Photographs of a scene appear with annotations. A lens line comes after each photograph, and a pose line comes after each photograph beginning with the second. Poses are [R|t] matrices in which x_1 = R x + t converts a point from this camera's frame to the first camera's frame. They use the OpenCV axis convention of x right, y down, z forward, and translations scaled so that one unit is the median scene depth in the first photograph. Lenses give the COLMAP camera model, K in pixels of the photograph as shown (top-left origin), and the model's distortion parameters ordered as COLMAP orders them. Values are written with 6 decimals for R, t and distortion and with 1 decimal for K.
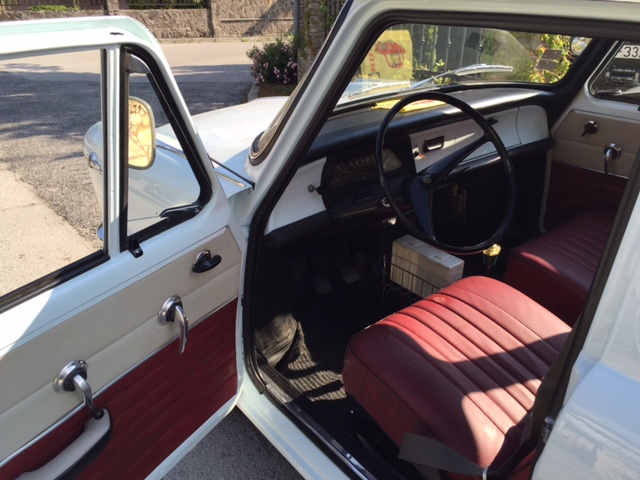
lens RADIAL K [[547.4, 0, 302.0], [0, 547.4, 239.3], [0, 0, 1]] dist [0.082457, -0.108897]
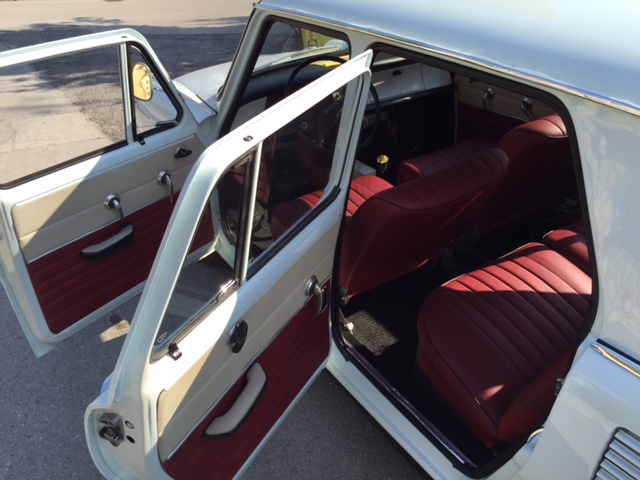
lens RADIAL K [[547.4, 0, 319.3], [0, 547.4, 240.9], [0, 0, 1]] dist [0.082457, -0.108897]
pose [[0.996425, 0.020714, -0.081899, 0.339079], [-0.013037, 0.995563, 0.093188, 0.120607], [0.083466, -0.091788, 0.992274, -0.644048]]
